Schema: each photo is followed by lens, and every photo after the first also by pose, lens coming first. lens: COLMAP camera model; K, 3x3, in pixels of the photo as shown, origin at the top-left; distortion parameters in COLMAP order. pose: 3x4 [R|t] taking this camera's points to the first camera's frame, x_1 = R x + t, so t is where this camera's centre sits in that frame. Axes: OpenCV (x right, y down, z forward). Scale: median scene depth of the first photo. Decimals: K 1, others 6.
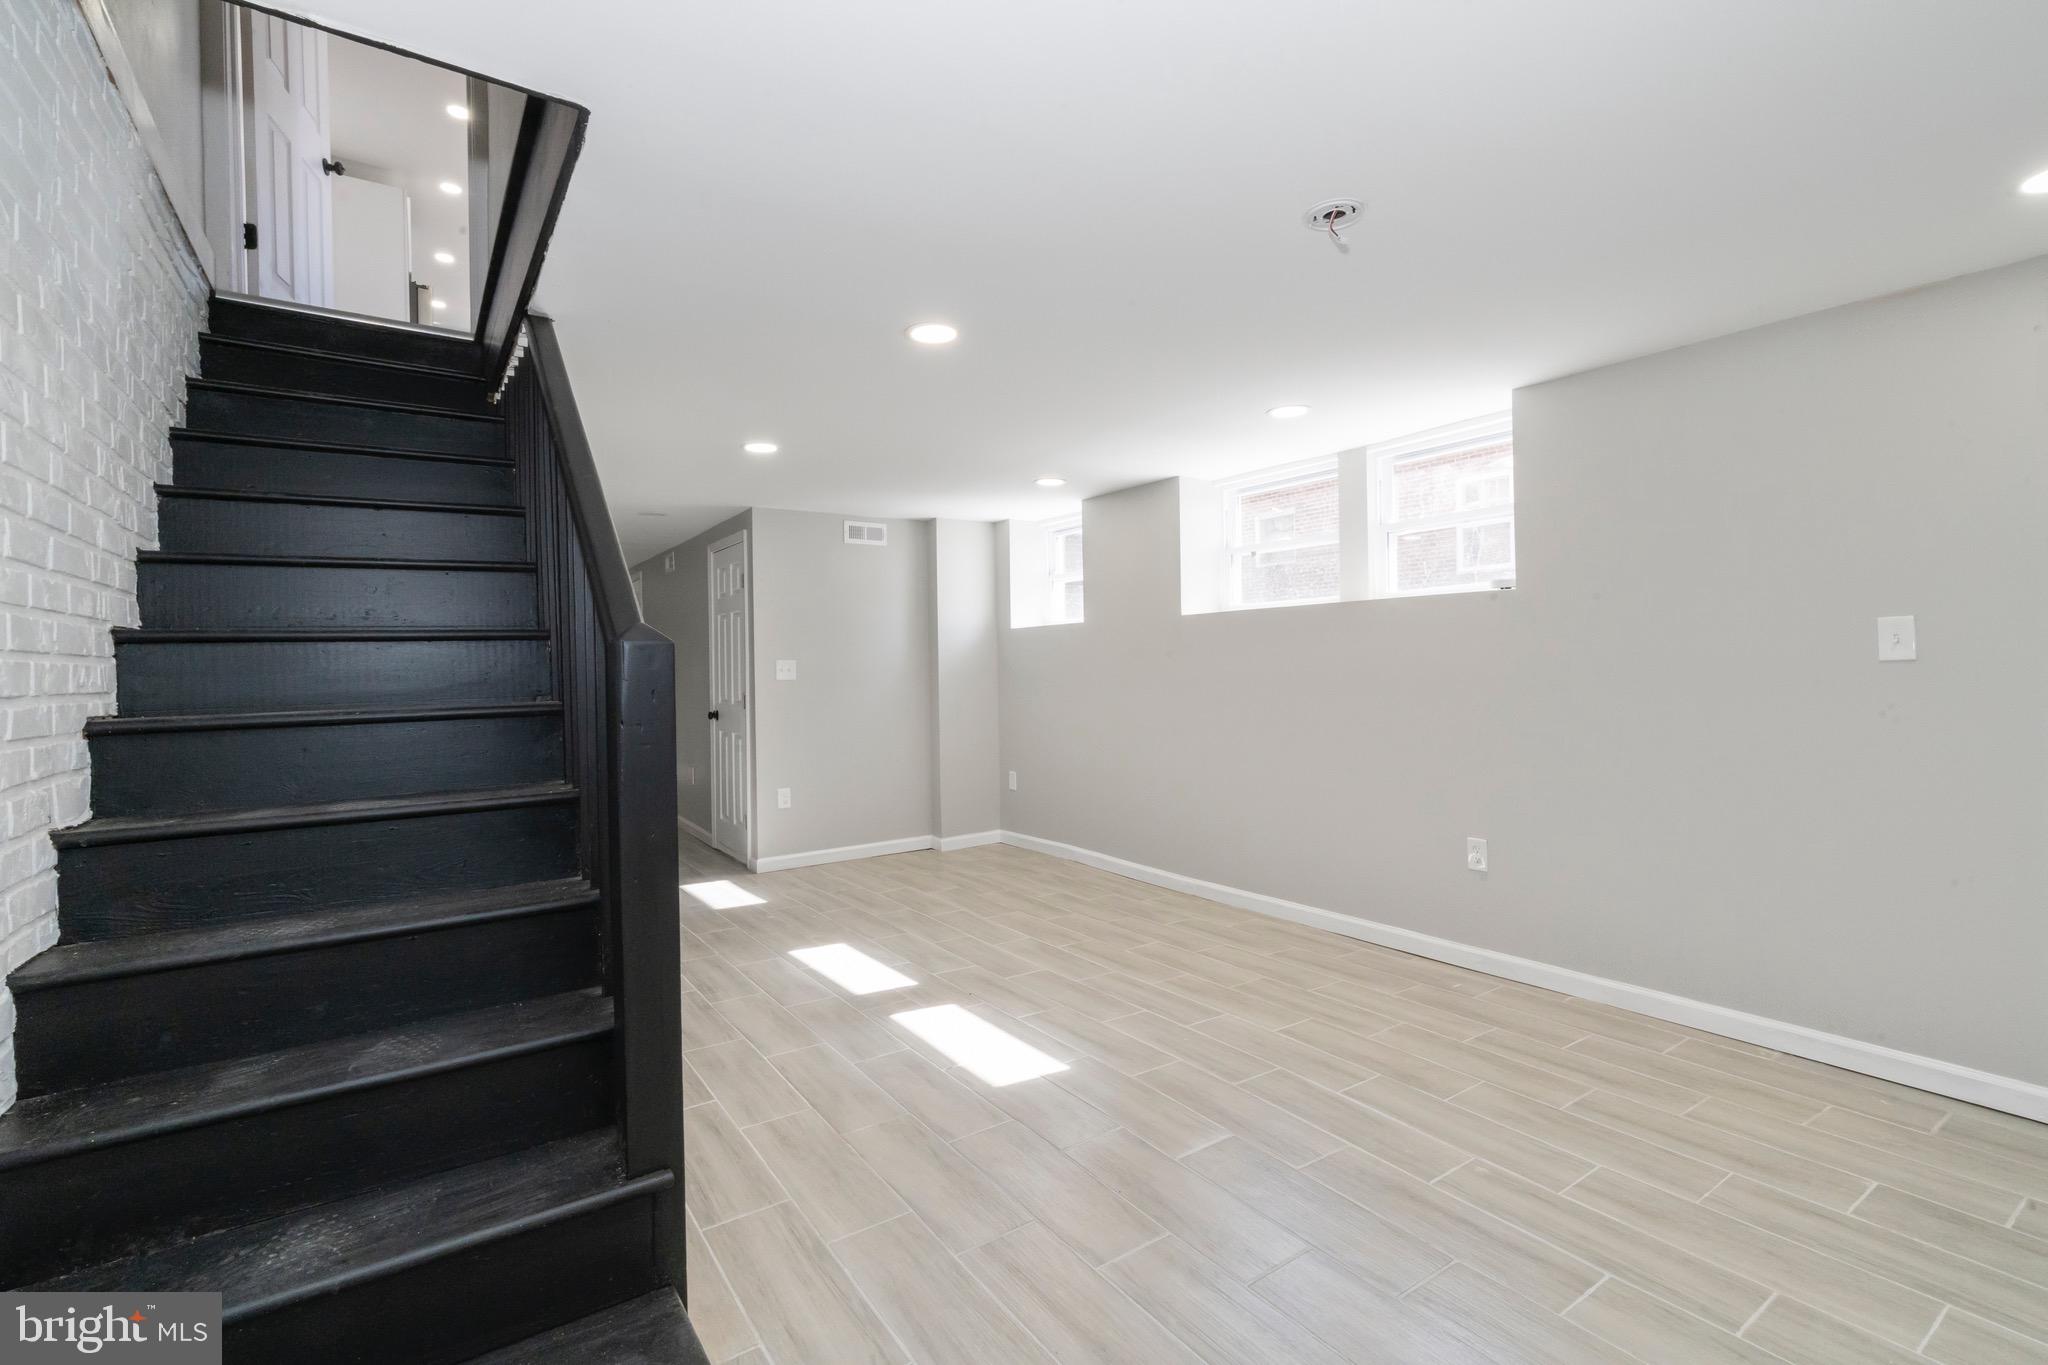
lens RADIAL K [[938.6, 0, 1037.8], [0, 938.6, 679.2], [0, 0, 1]] dist [-0.006500, 0.002221]
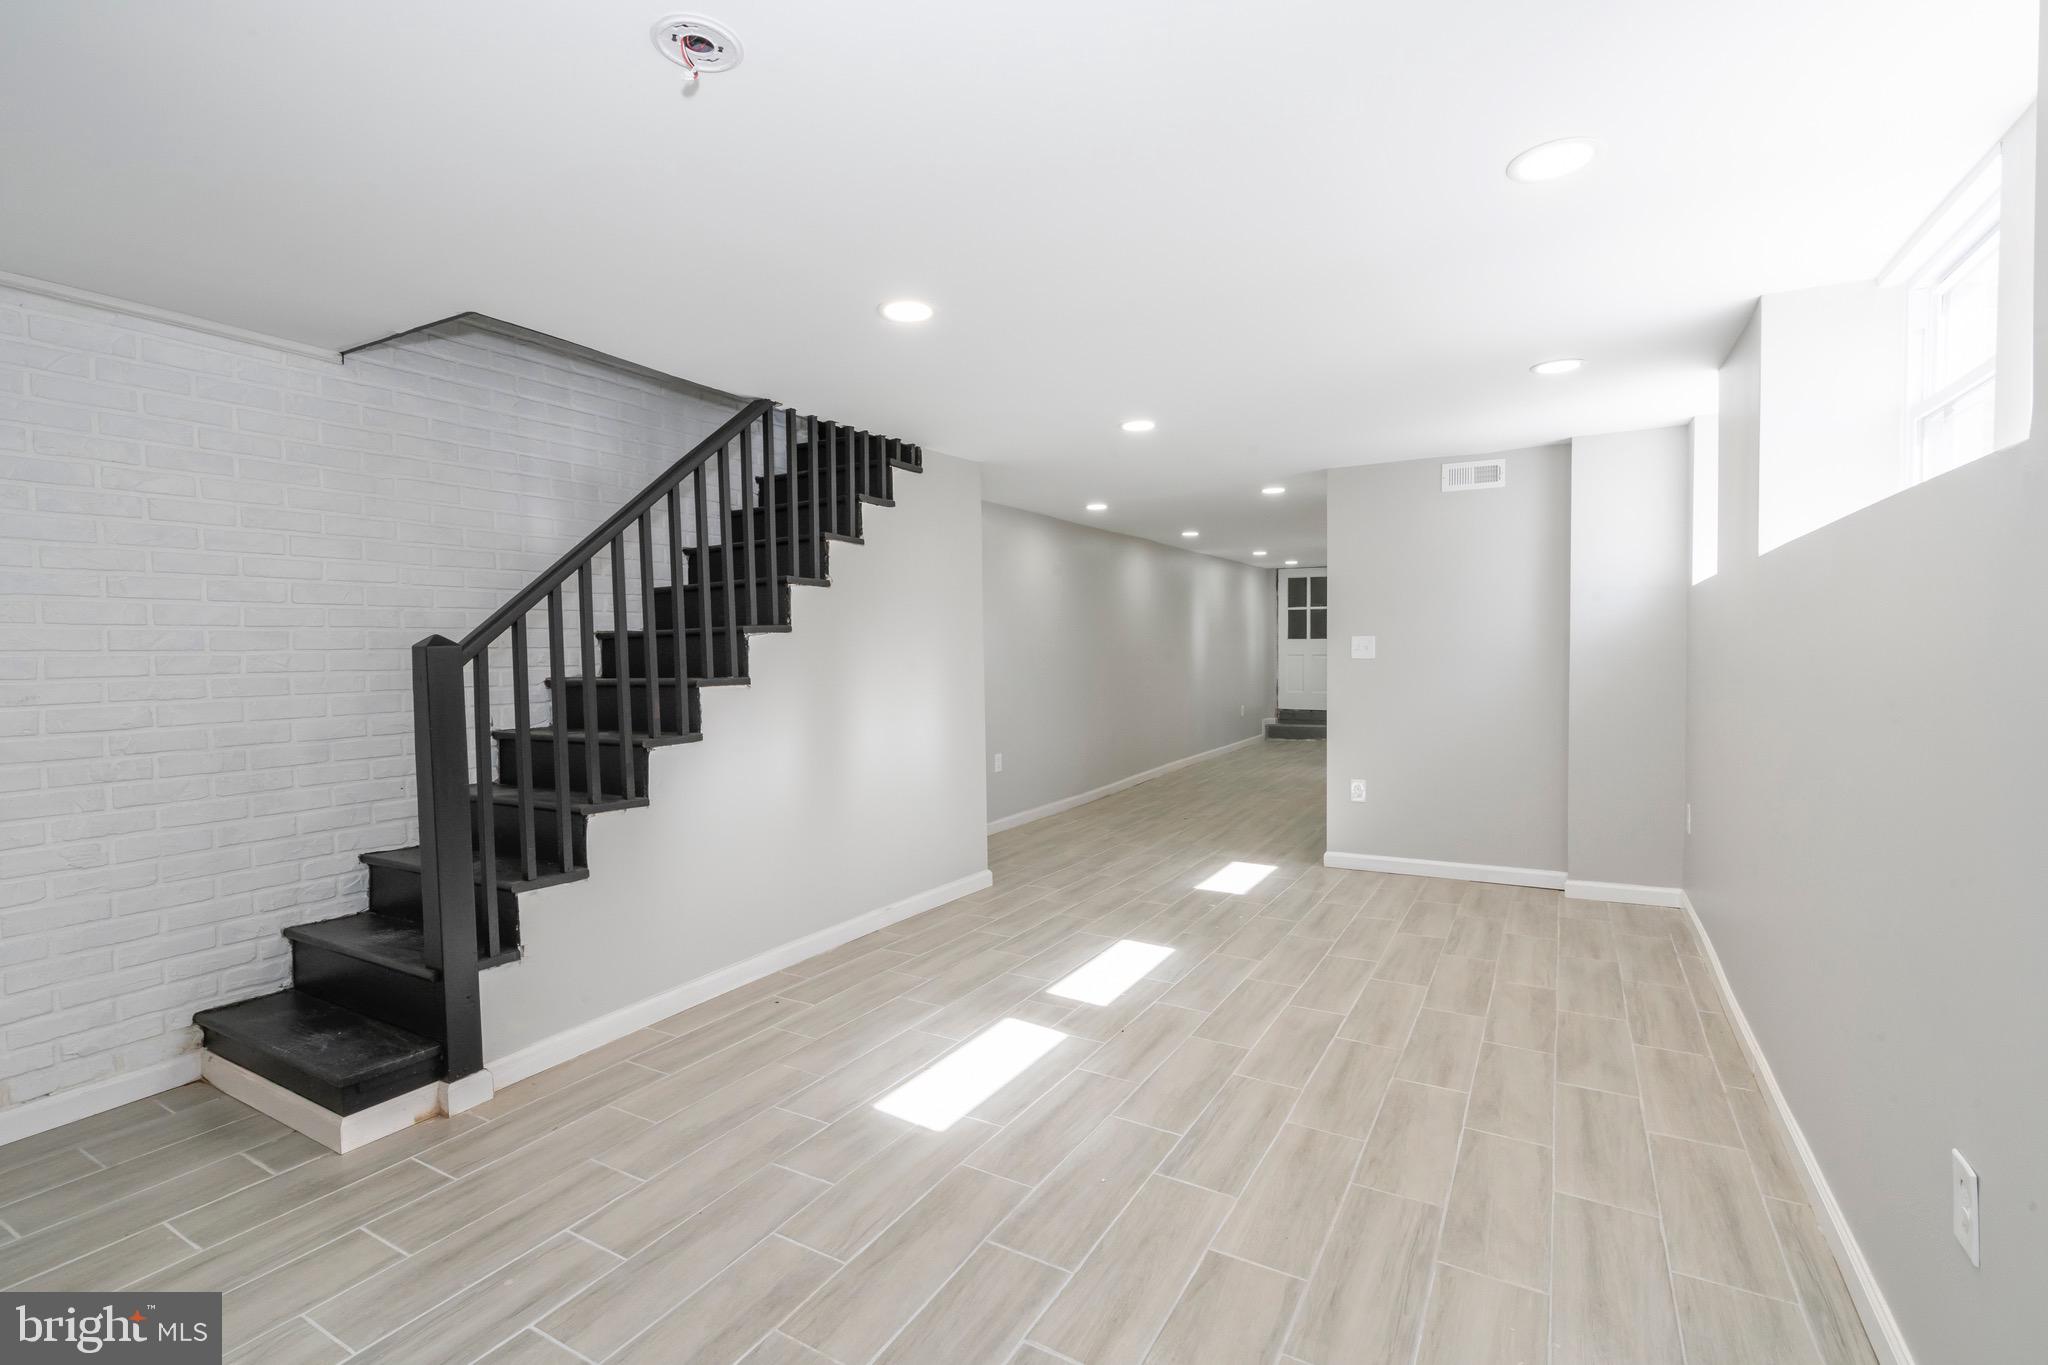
lens RADIAL K [[938.6, 0, 1030.2], [0, 938.6, 681.9], [0, 0, 1]] dist [-0.006500, 0.002221]
pose [[0.428152, 0.045197, -0.902576, 0.536893], [-0.006304, 0.998874, 0.047029, -0.022462], [0.903685, -0.014445, 0.427954, 0.452090]]
